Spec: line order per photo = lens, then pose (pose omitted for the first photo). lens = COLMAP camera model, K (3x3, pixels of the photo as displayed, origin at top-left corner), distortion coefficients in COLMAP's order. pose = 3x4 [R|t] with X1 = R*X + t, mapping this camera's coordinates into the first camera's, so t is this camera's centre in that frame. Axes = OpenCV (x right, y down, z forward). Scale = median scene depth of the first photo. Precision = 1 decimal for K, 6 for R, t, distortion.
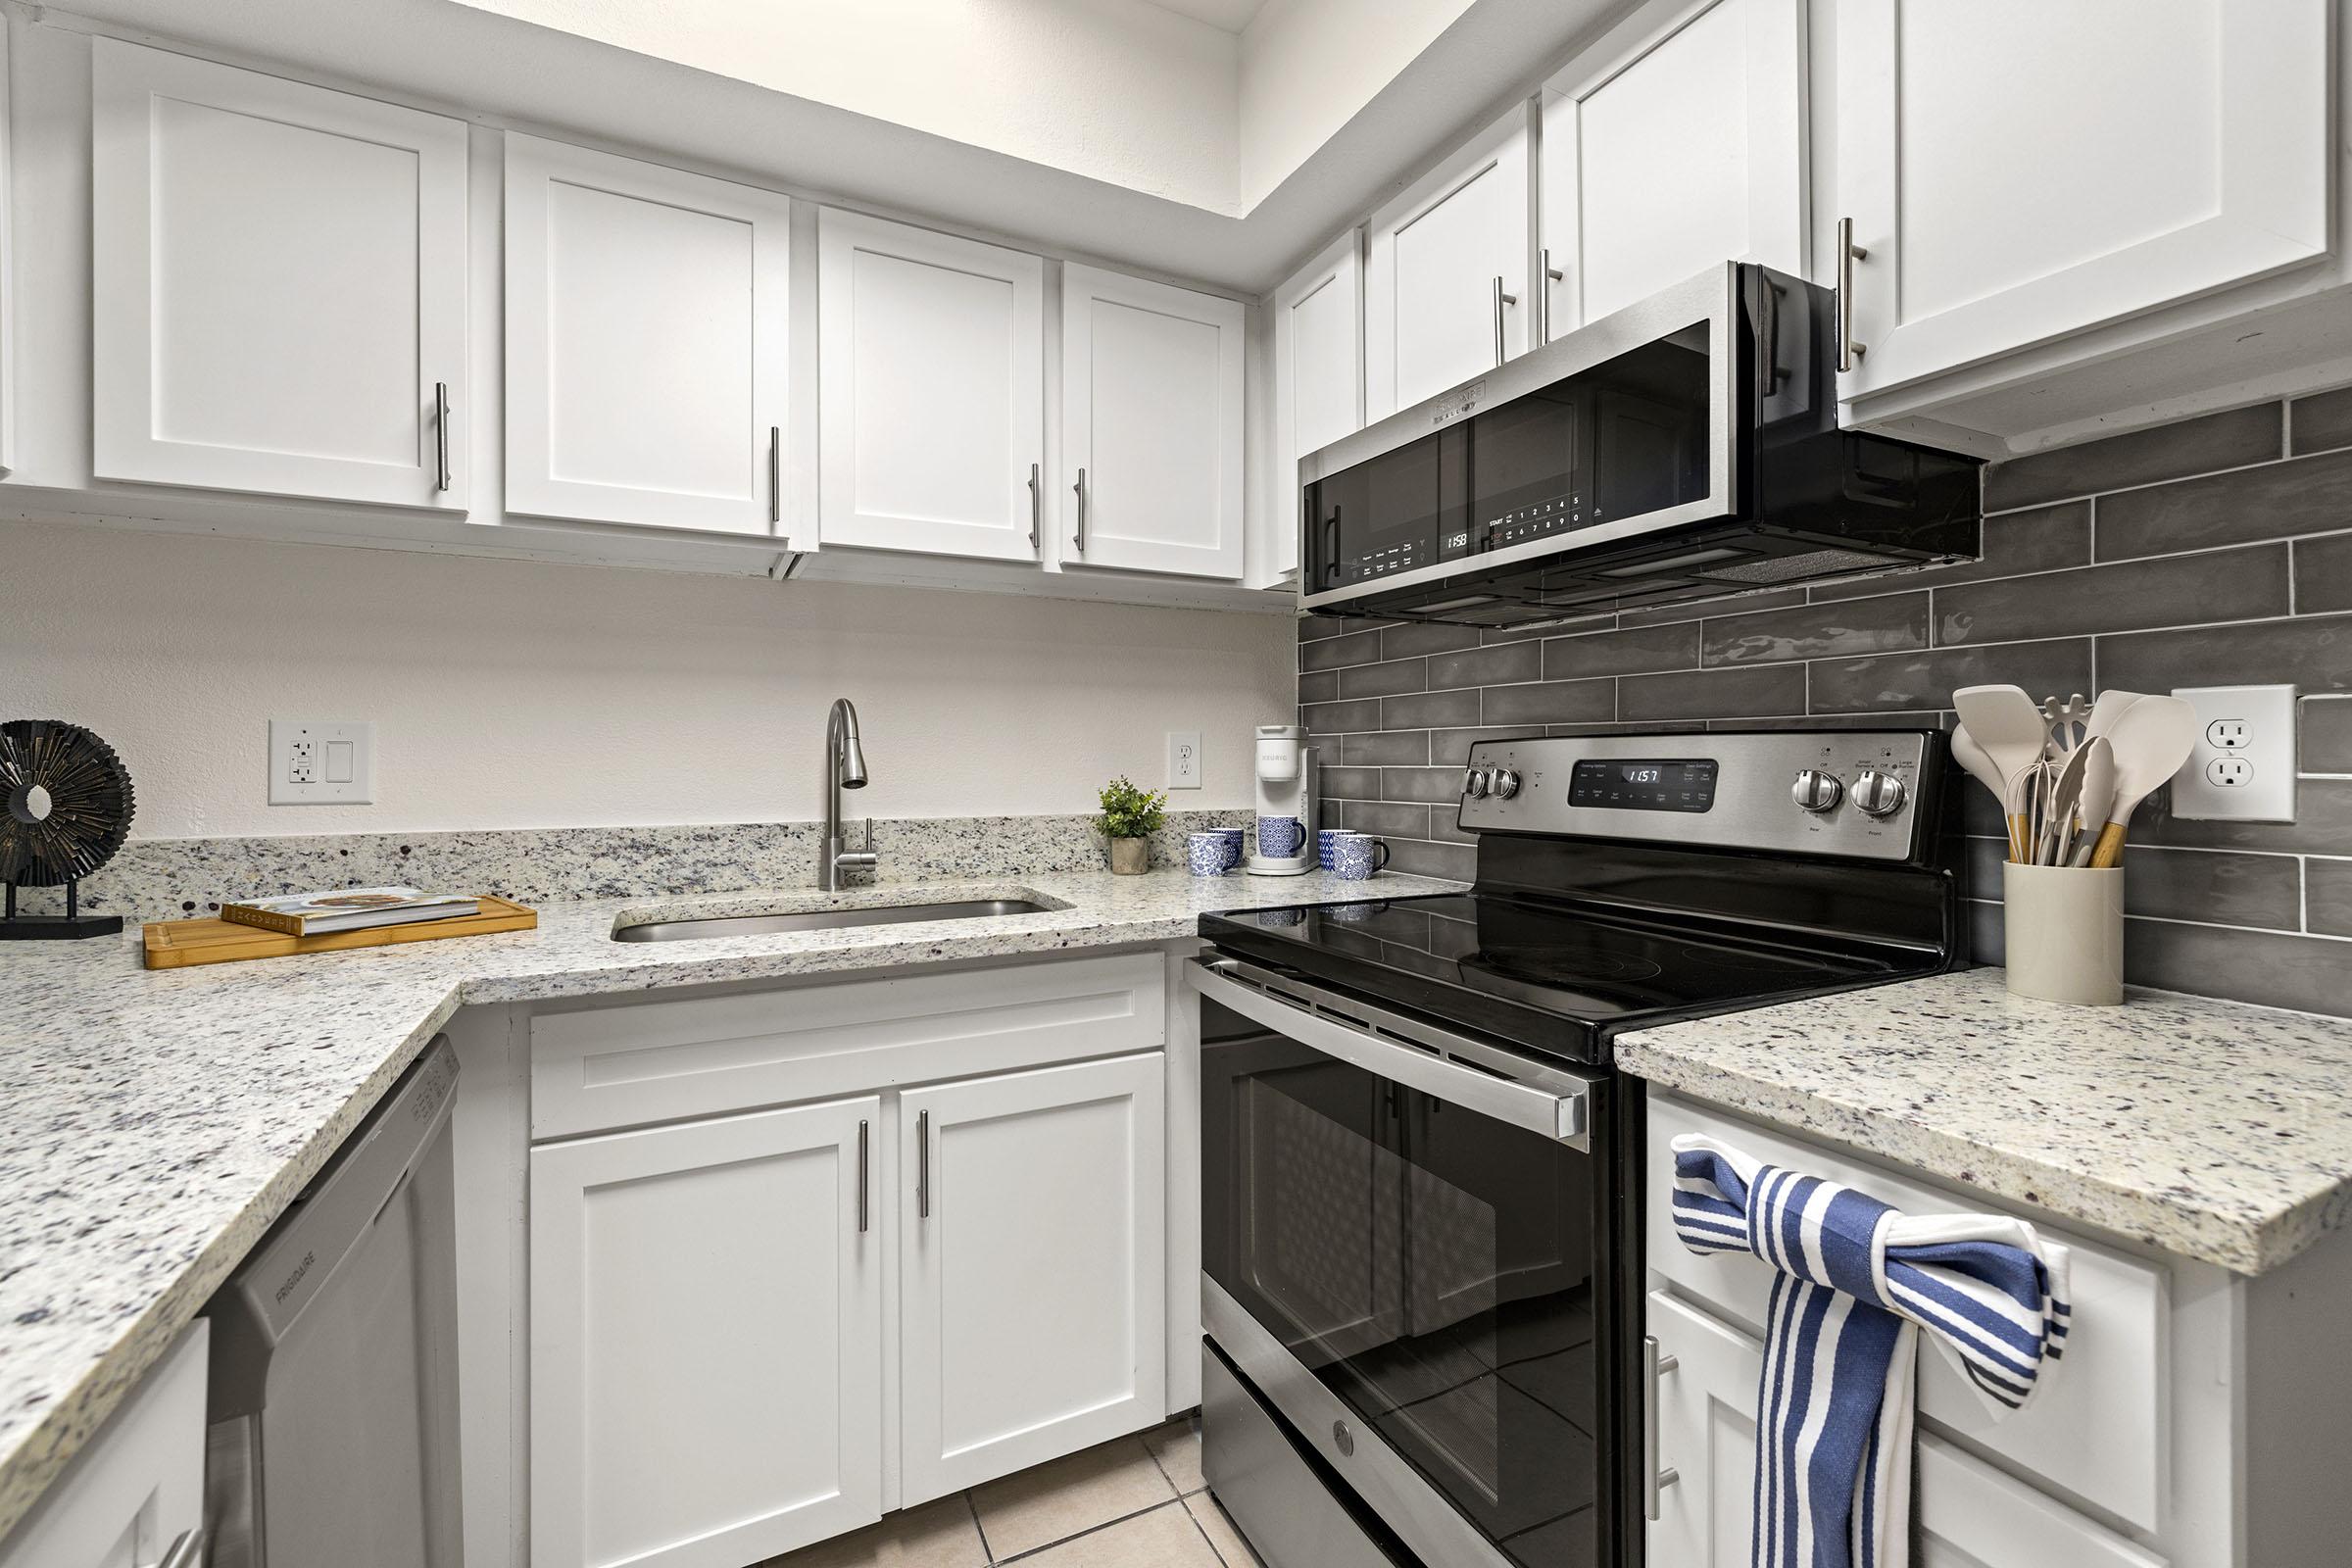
lens RADIAL K [[995.6, 0, 1170.7], [0, 995.6, 753.0], [0, 0, 1]] dist [0.001417, 0.001347]
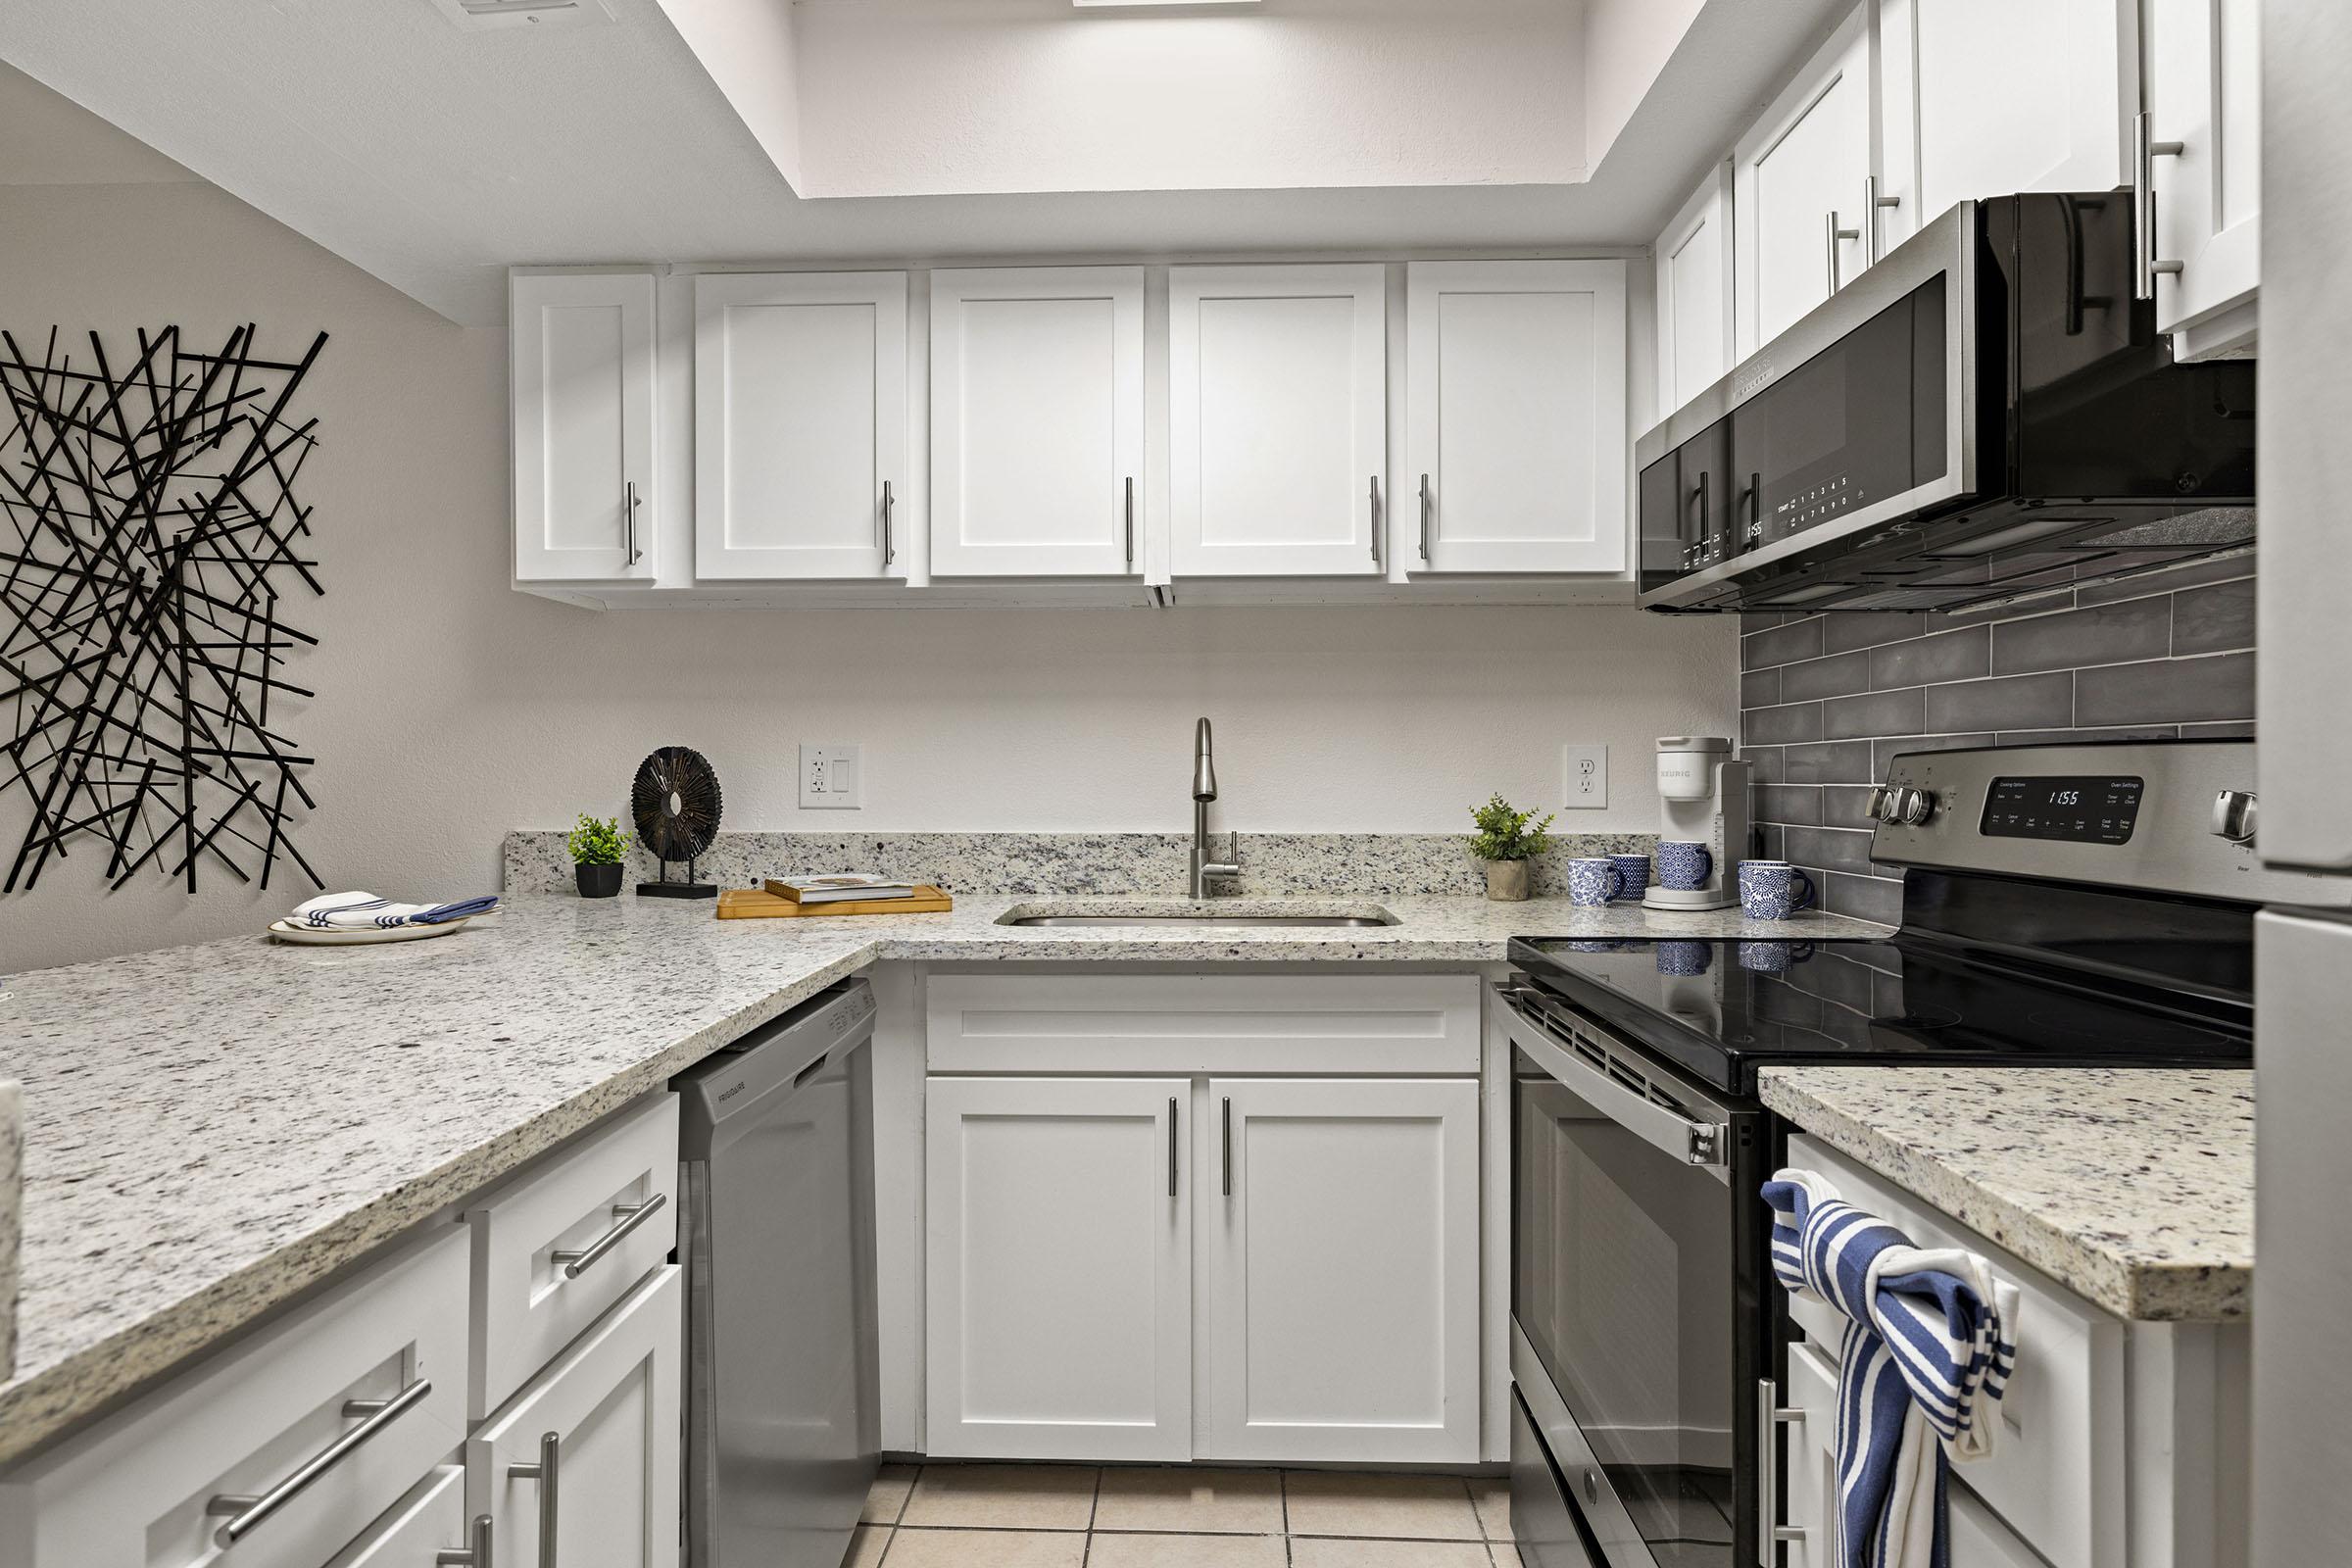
lens RADIAL K [[1181.3, 0, 1166.7], [0, 1181.3, 768.1], [0, 0, 1]] dist [0.003016, -0.000442]
pose [[0.878793, -0.000899, -0.477203, 0.283217], [0.001121, 0.999999, 0.000181, -0.001327], [0.477203, -0.000694, 0.878793, -0.150390]]
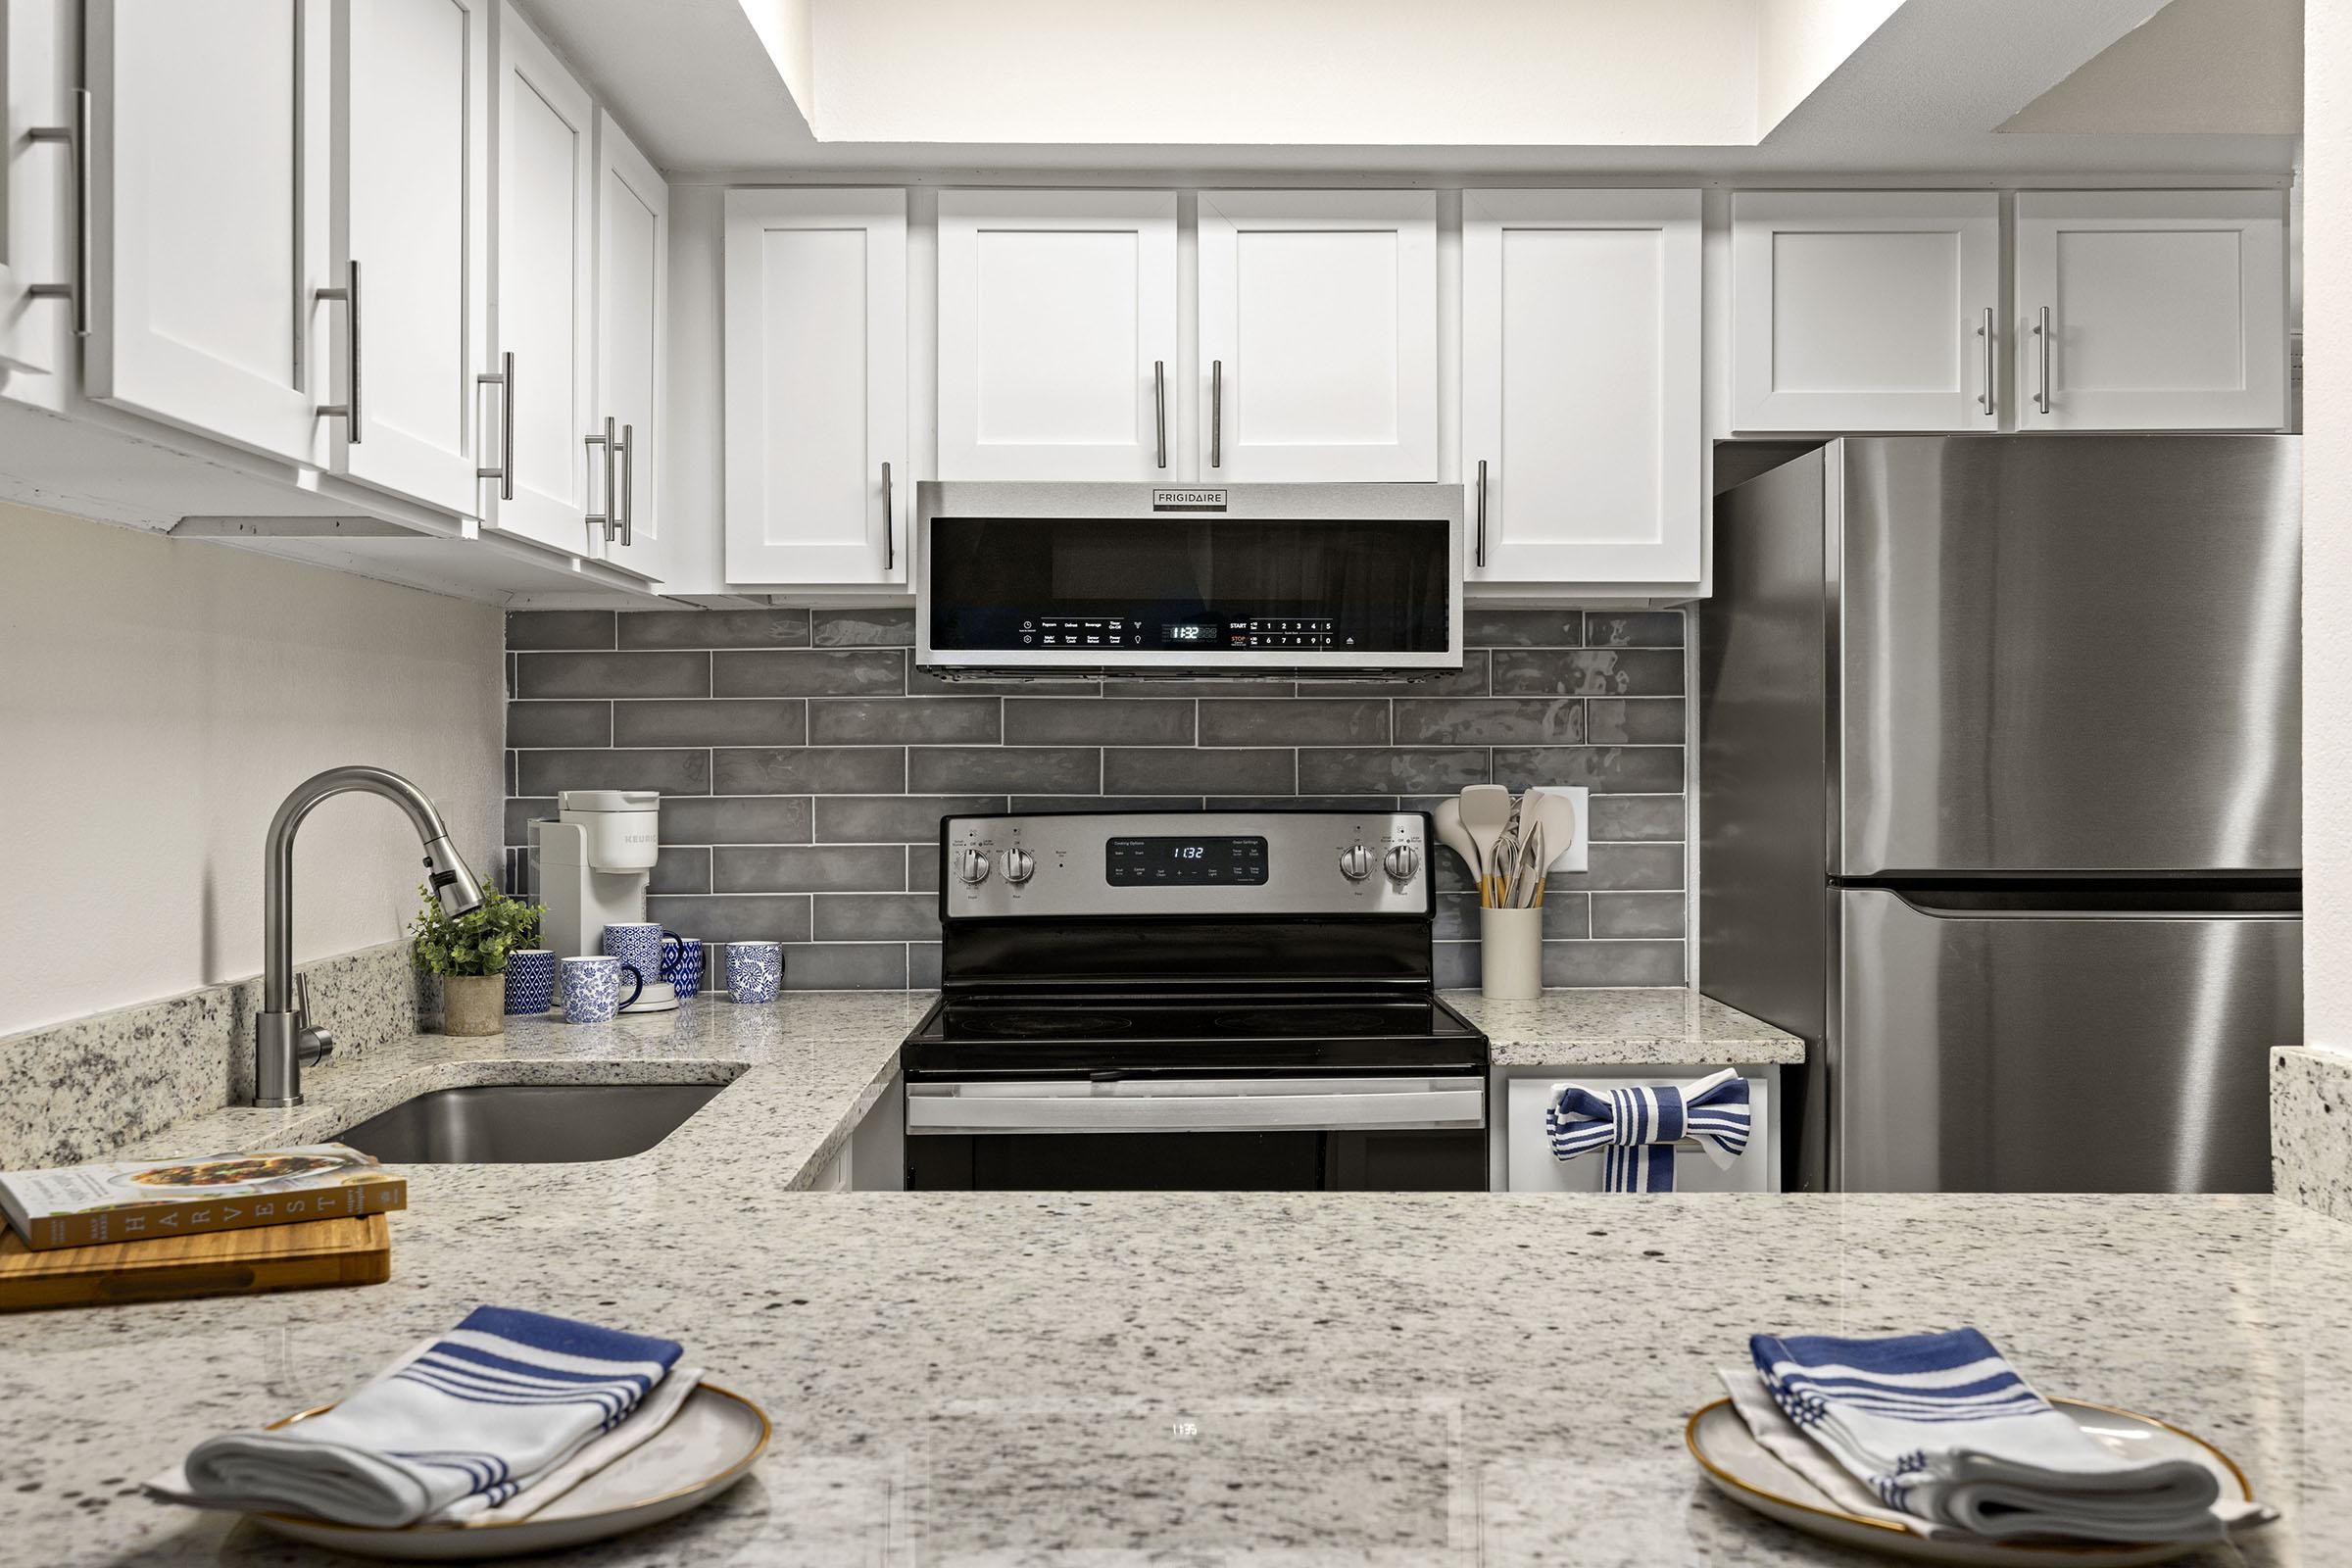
lens RADIAL K [[2355.9, 0, 1156.7], [0, 2355.9, 742.8], [0, 0, 1]] dist [0.019946, 0.000000]
pose [[0.438200, 0.003395, 0.898871, -1.638804], [-0.003646, 0.999991, -0.002000, -0.081030], [-0.898870, -0.002400, 0.438208, -0.032297]]
